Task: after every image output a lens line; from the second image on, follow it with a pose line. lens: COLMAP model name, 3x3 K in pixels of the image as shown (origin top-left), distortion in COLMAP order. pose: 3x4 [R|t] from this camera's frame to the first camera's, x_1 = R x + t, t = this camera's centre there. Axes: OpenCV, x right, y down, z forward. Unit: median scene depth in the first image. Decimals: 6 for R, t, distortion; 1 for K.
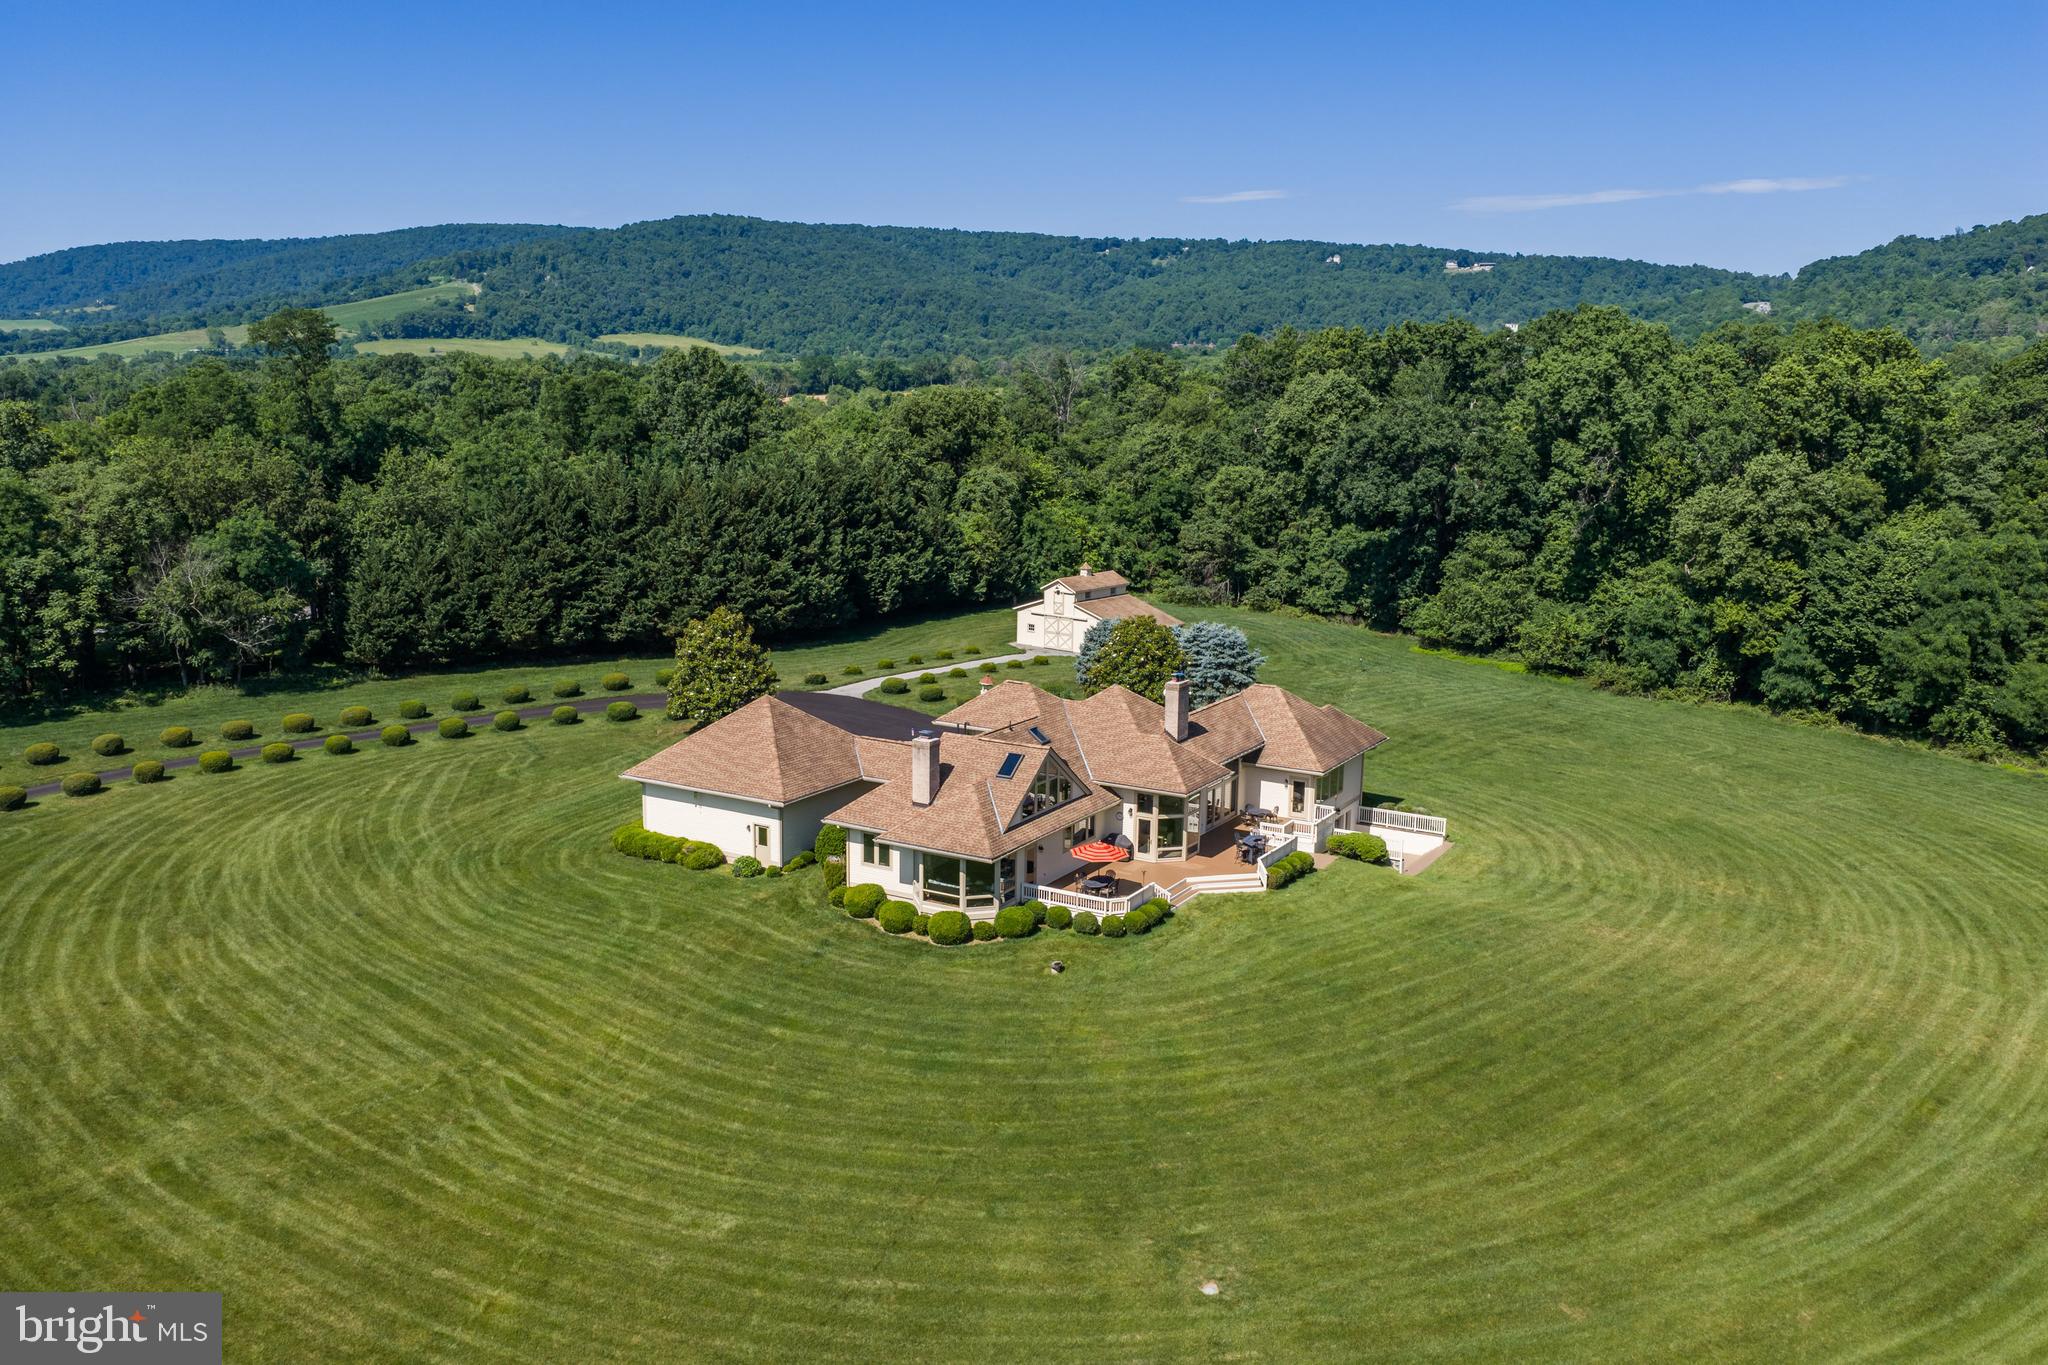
lens RADIAL K [[1690.7, 0, 1024.0], [0, 1690.7, 682.5], [0, 0, 1]] dist [0.024547, -0.046917]
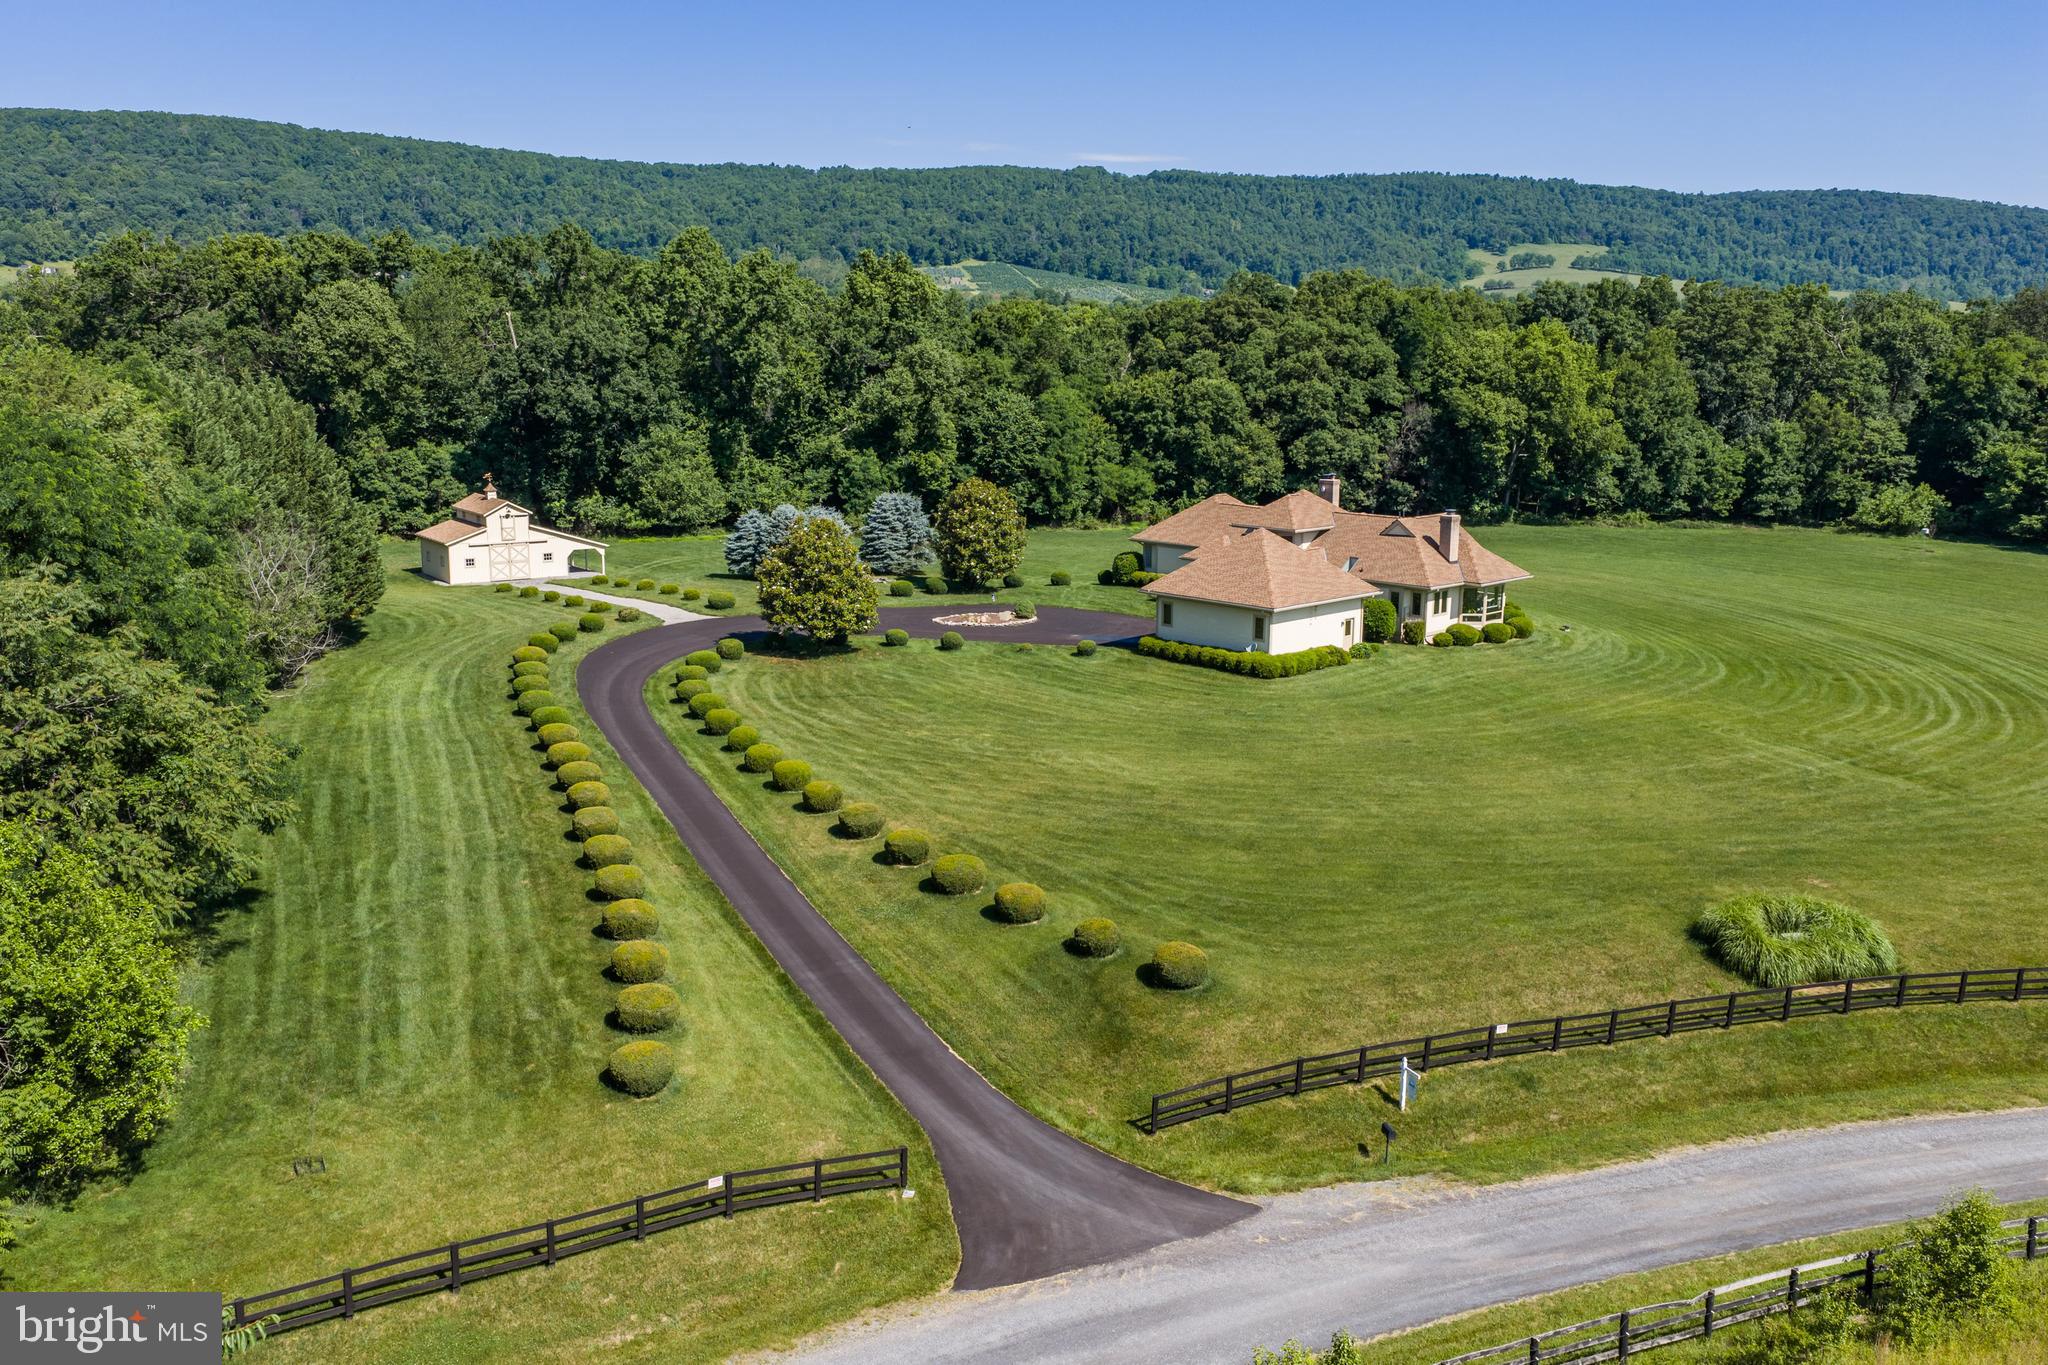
lens RADIAL K [[1691.5, 0, 1024.0], [0, 1691.5, 682.5], [0, 0, 1]] dist [0.012580, -0.023026]
pose [[0.270316, -0.203059, 0.941114, -0.756545], [0.178689, 0.971103, 0.158205, -0.059288], [-0.946044, 0.125401, 0.298789, 0.465099]]
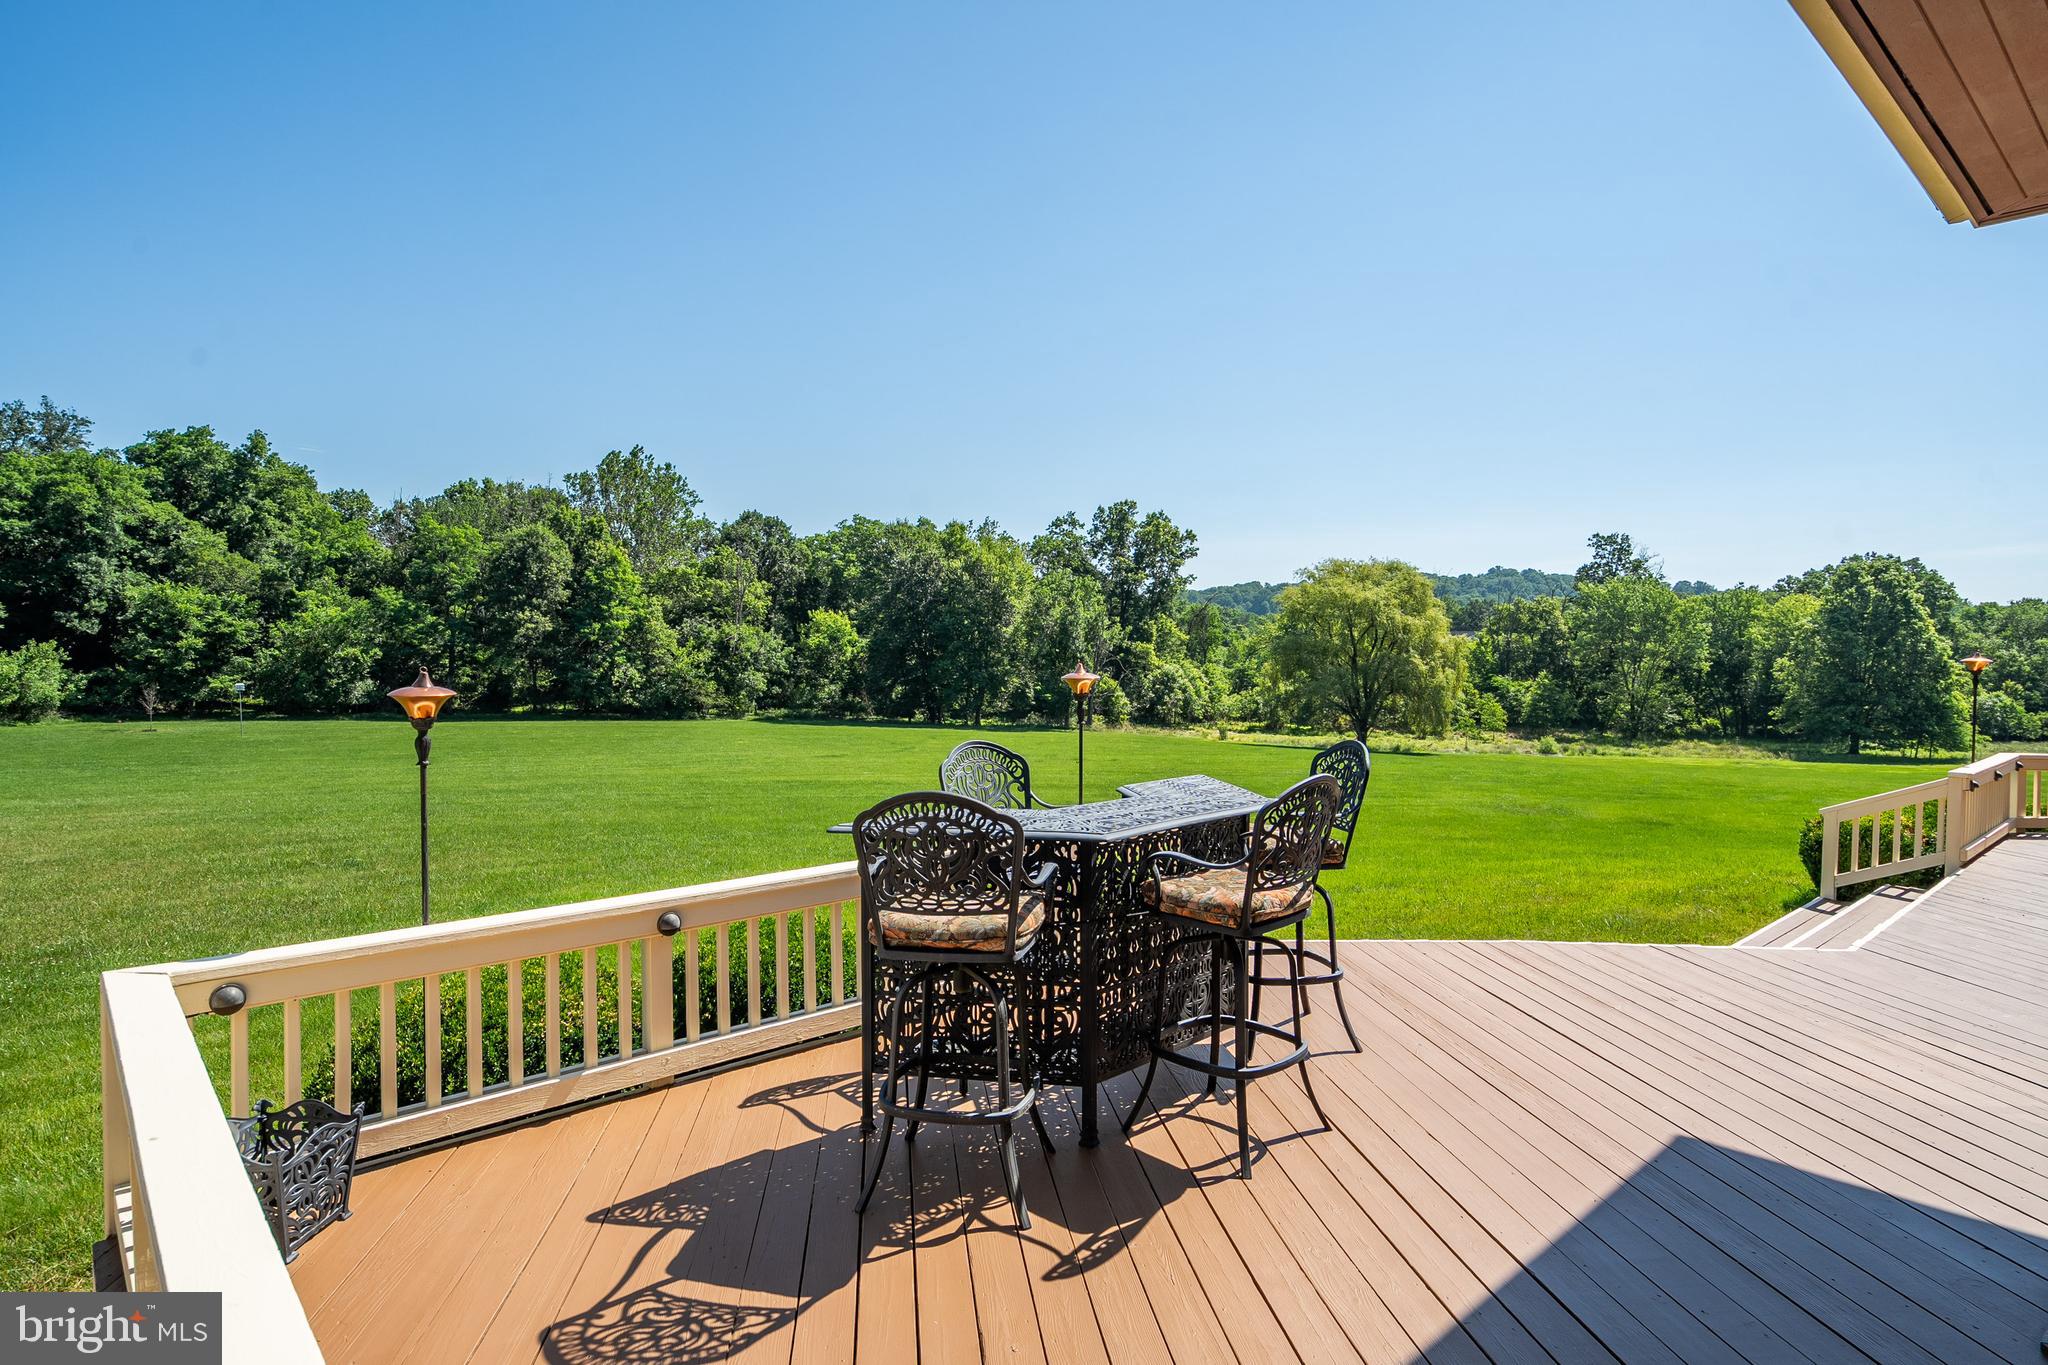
lens RADIAL K [[1110.4, 0, 1014.8], [0, 1110.4, 674.8], [0, 0, 1]] dist [-0.000132, 0.000428]
pose [[-0.953253, -0.029148, 0.300763, 0.065010], [0.035742, 0.977472, 0.208015, 0.041623], [-0.300051, 0.209041, -0.930737, 0.561244]]
